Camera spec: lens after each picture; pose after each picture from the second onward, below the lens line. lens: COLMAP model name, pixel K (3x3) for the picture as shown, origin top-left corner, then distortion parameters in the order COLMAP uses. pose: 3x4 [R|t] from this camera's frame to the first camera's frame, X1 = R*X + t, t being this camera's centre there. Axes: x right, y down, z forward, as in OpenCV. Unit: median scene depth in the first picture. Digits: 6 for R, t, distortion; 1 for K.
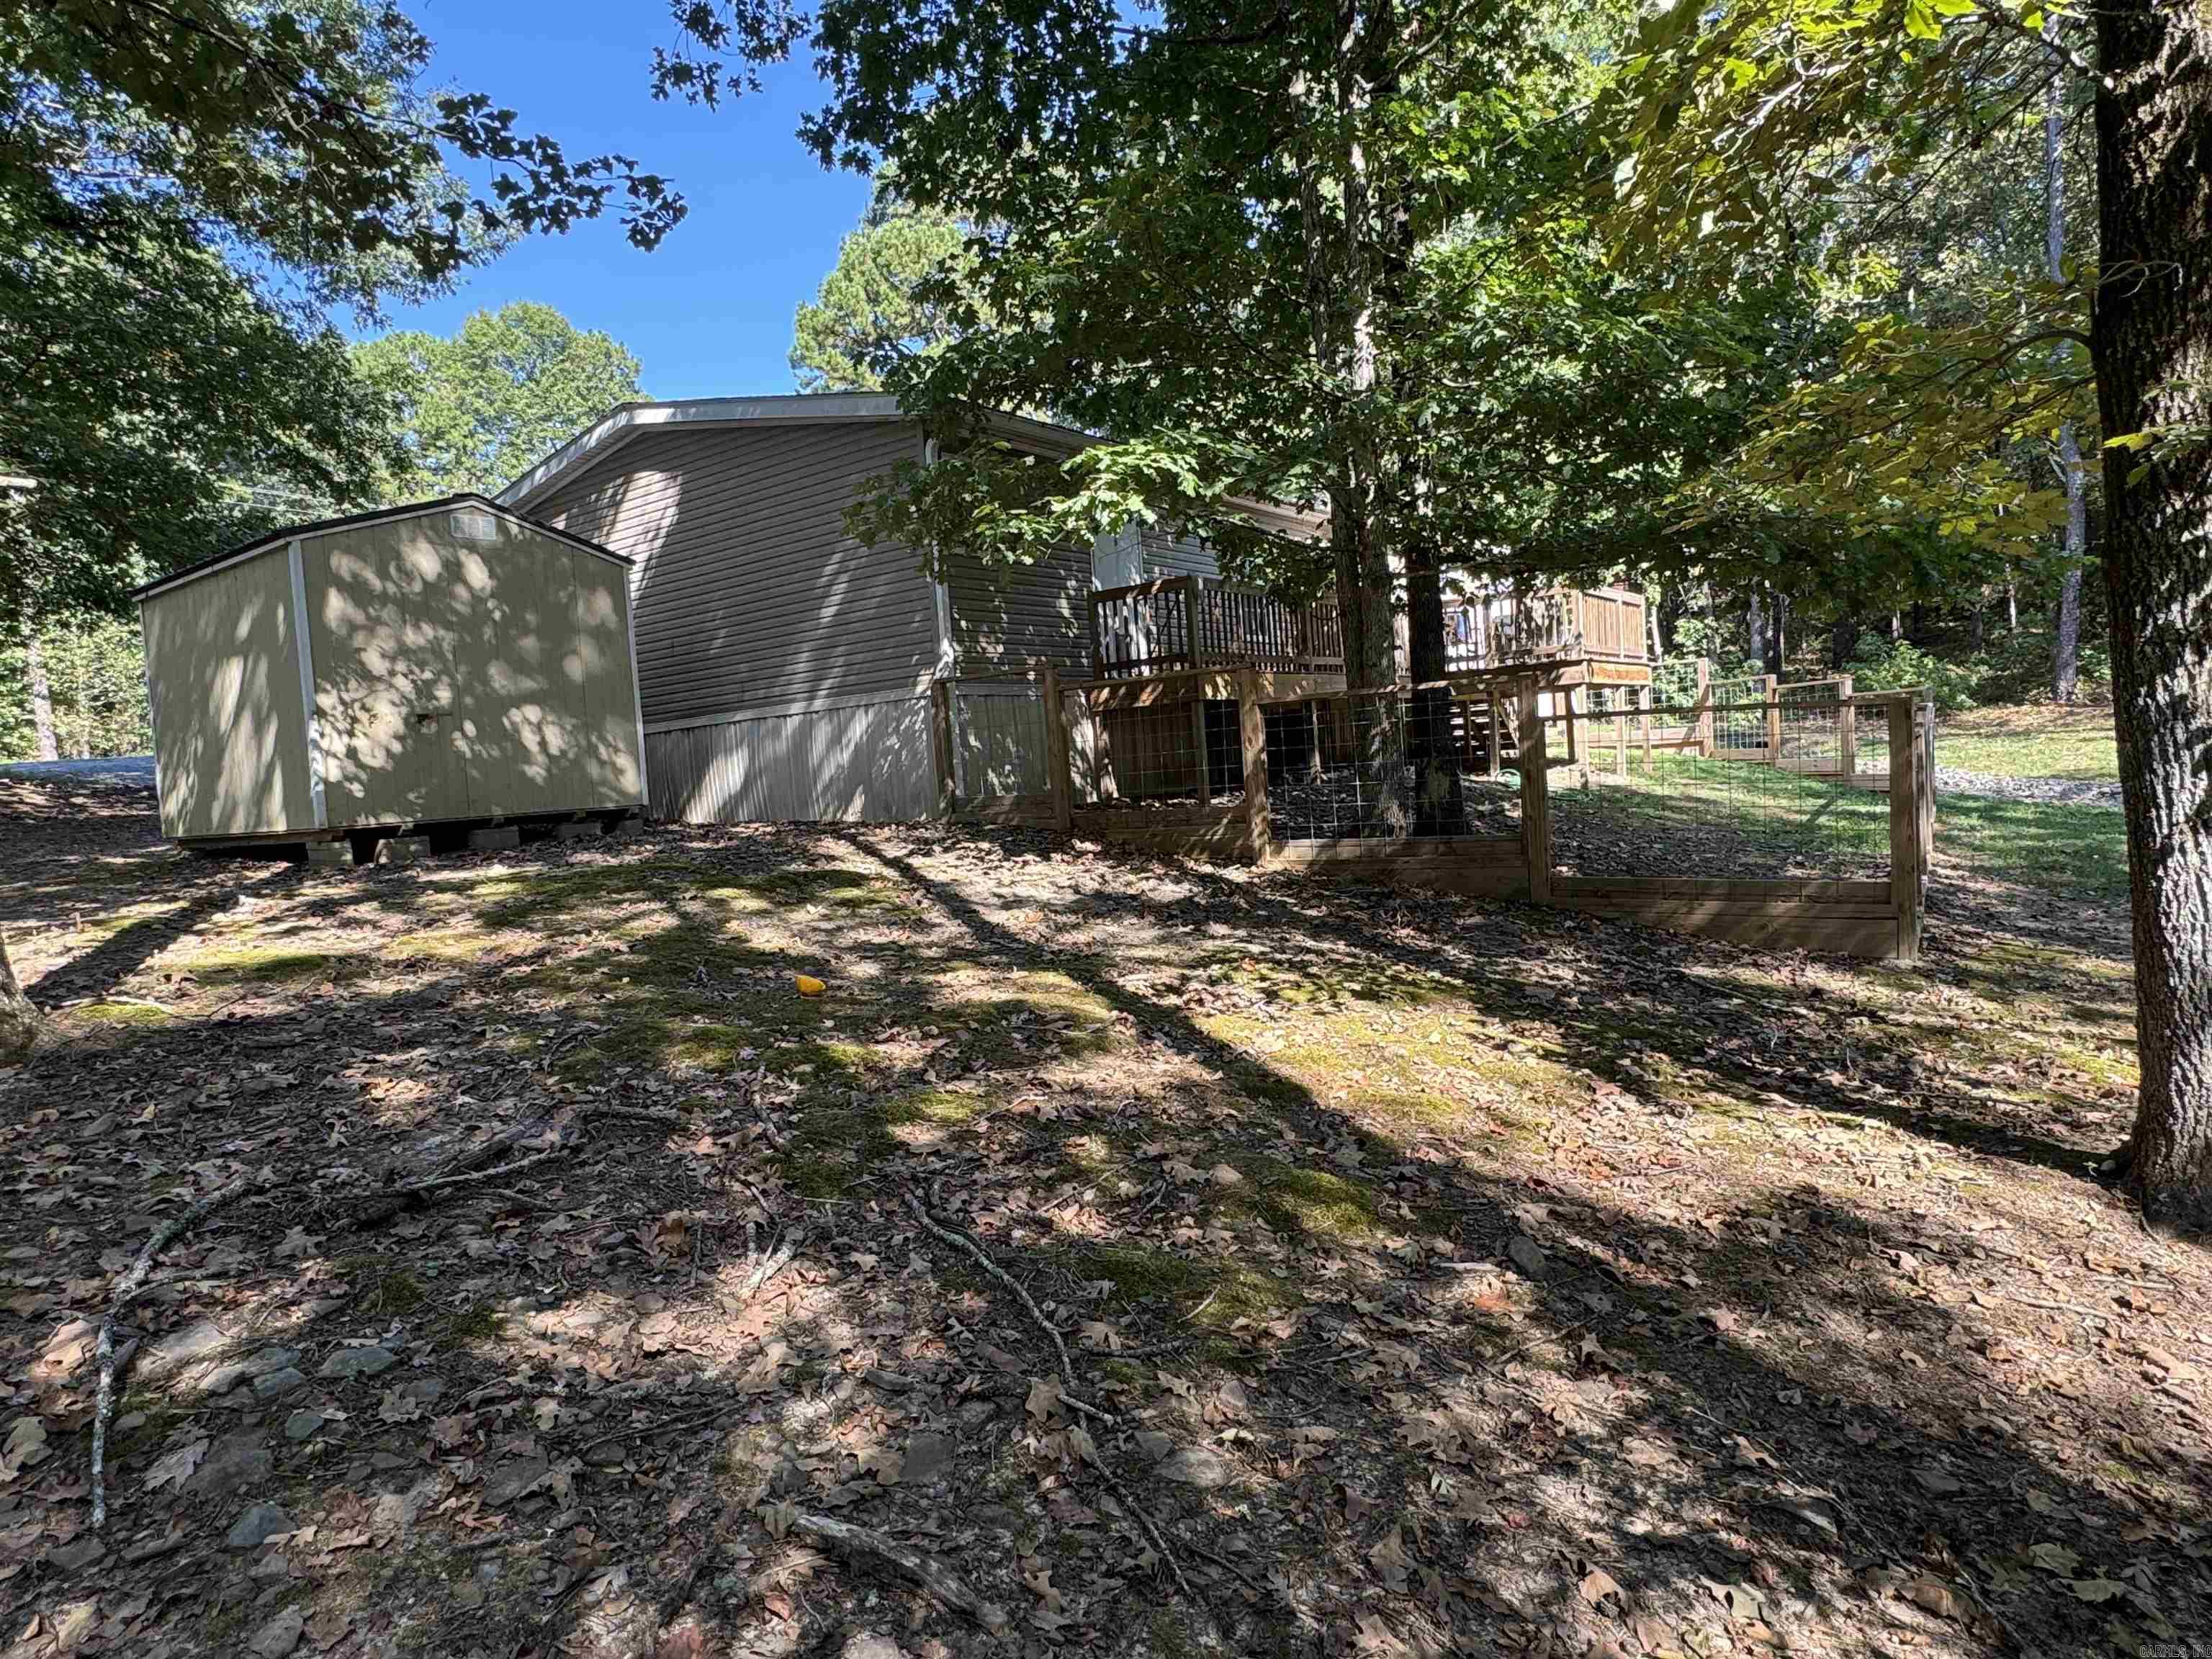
lens RADIAL K [[1344.9, 0, 1107.4], [0, 1344.9, 825.4], [0, 0, 1]] dist [0.000656, 0.000293]
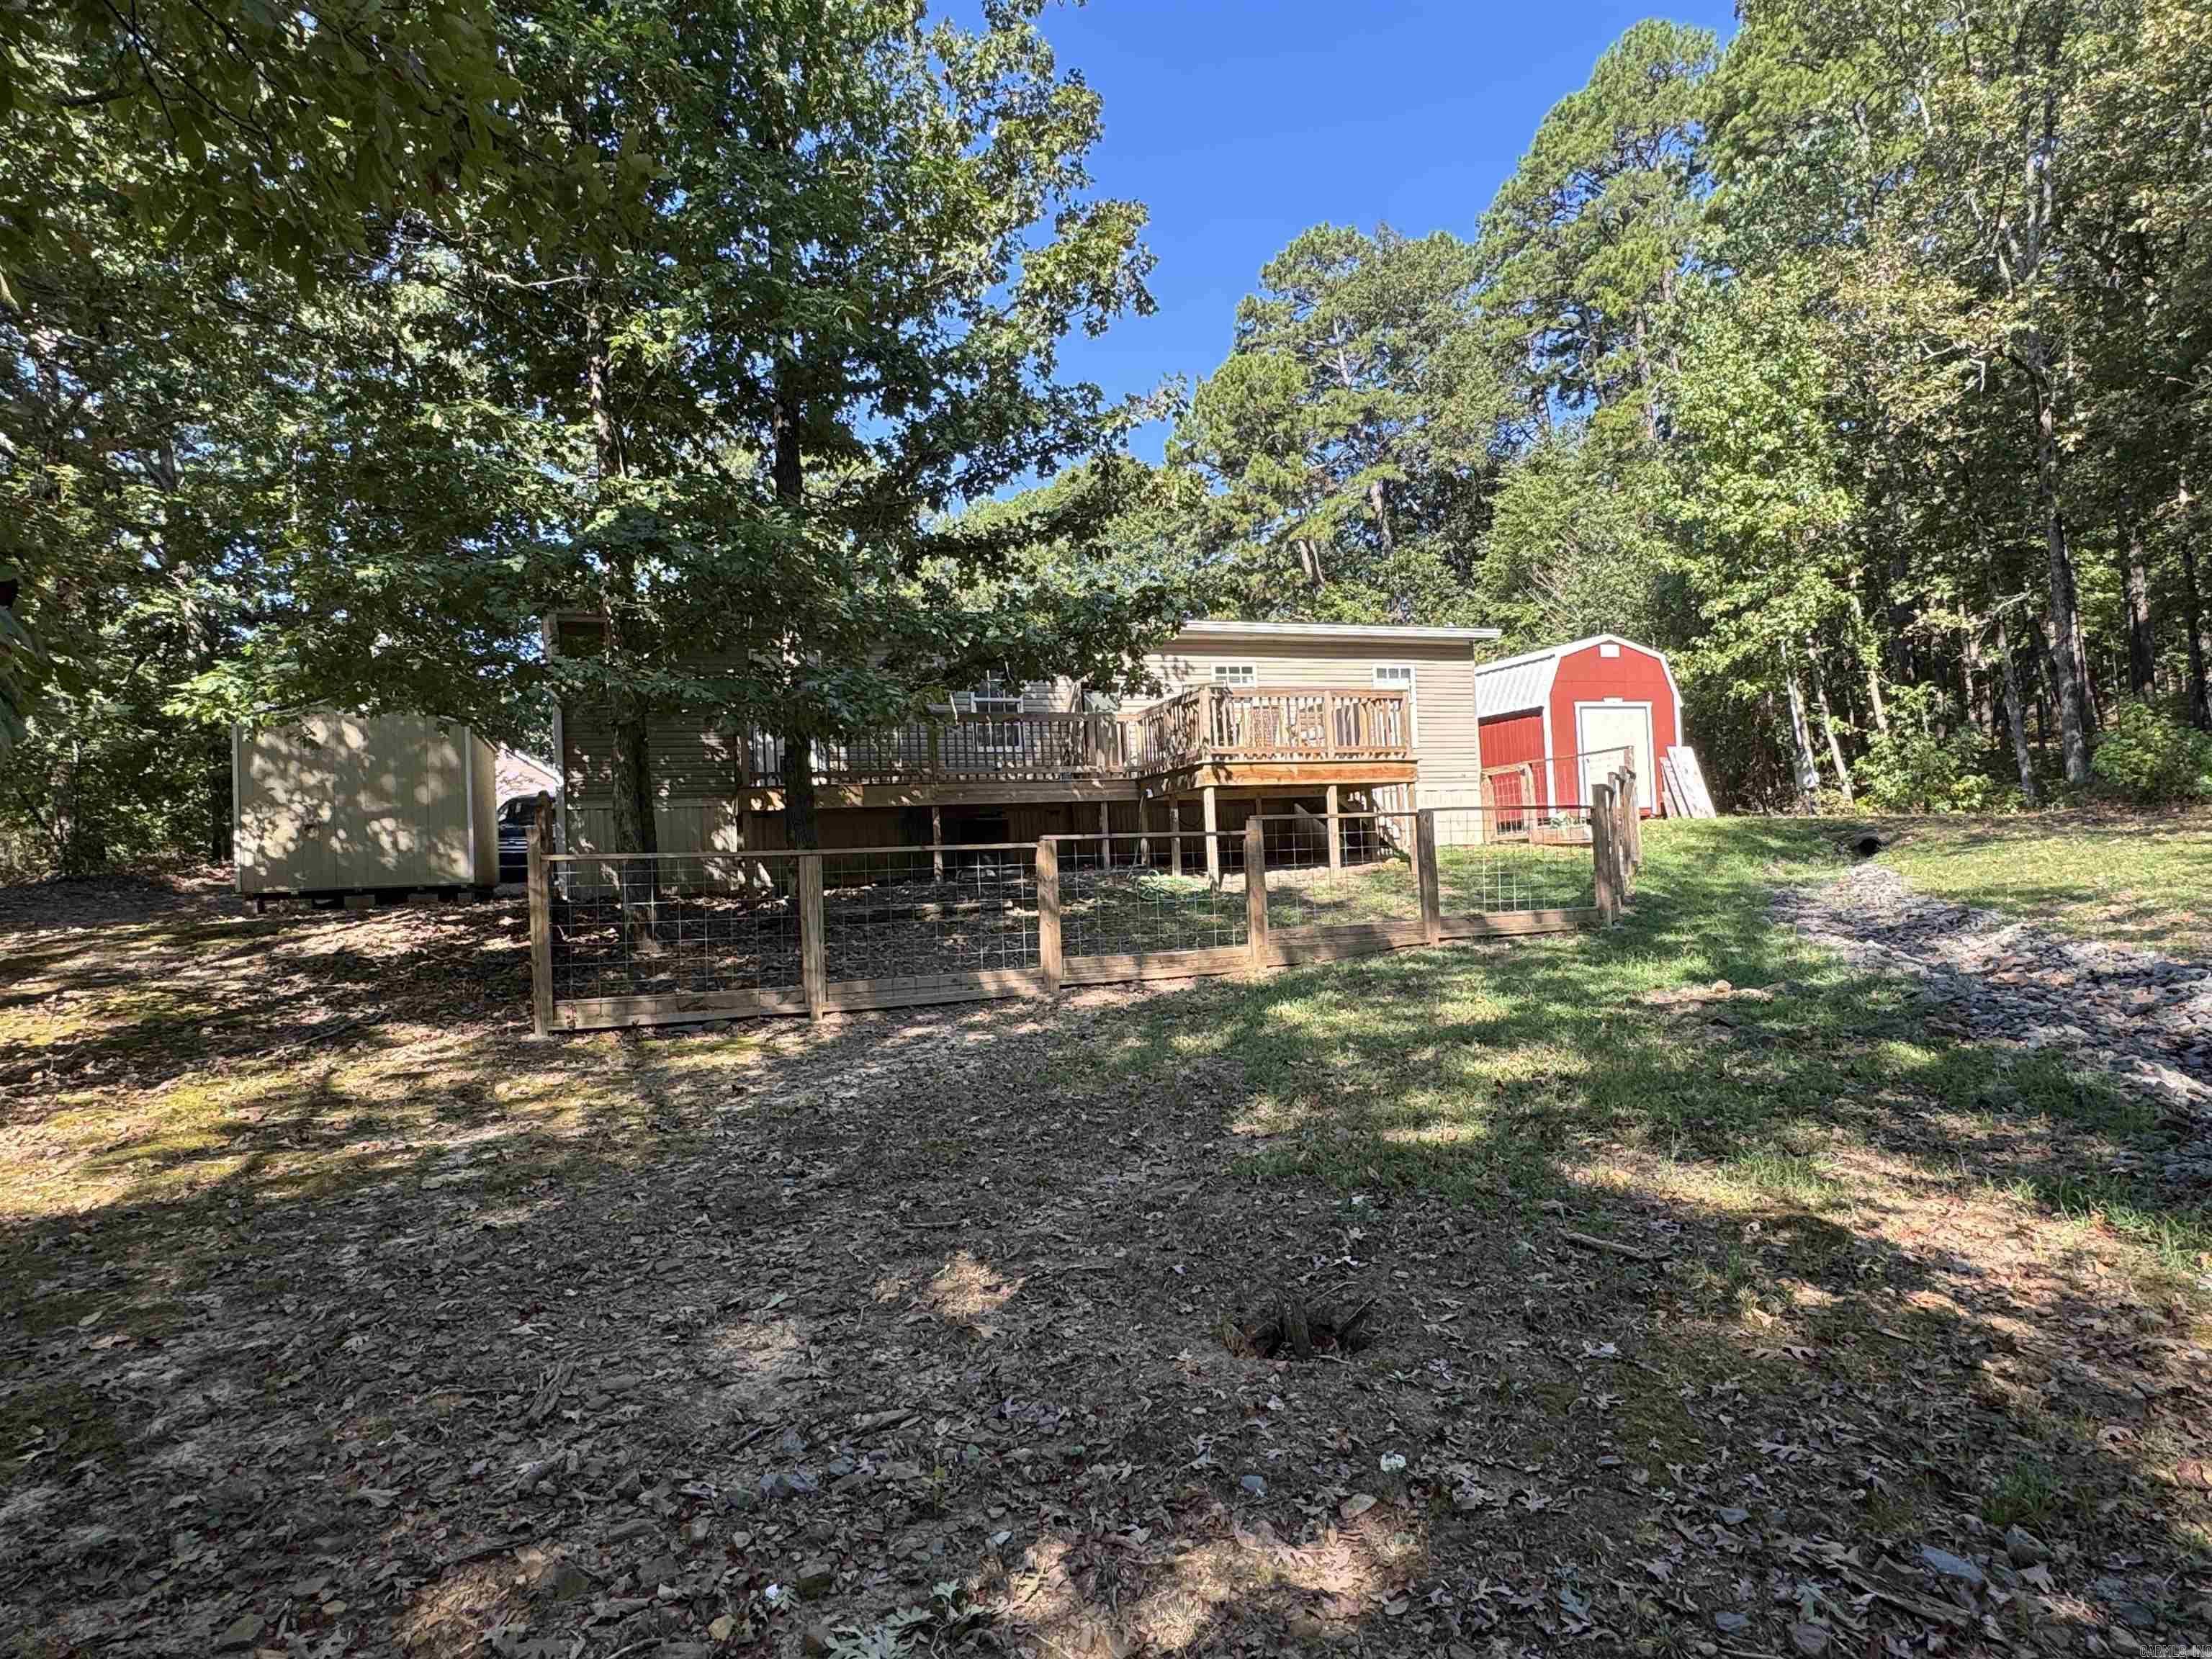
lens RADIAL K [[1344.9, 0, 1106.3], [0, 1344.9, 828.7], [0, 0, 1]] dist [0.000656, 0.000293]
pose [[0.837702, 0.000166, -0.546128, 1.131411], [-0.034252, 0.998047, -0.052235, -0.024950], [0.545053, 0.062464, 0.836072, 0.147408]]
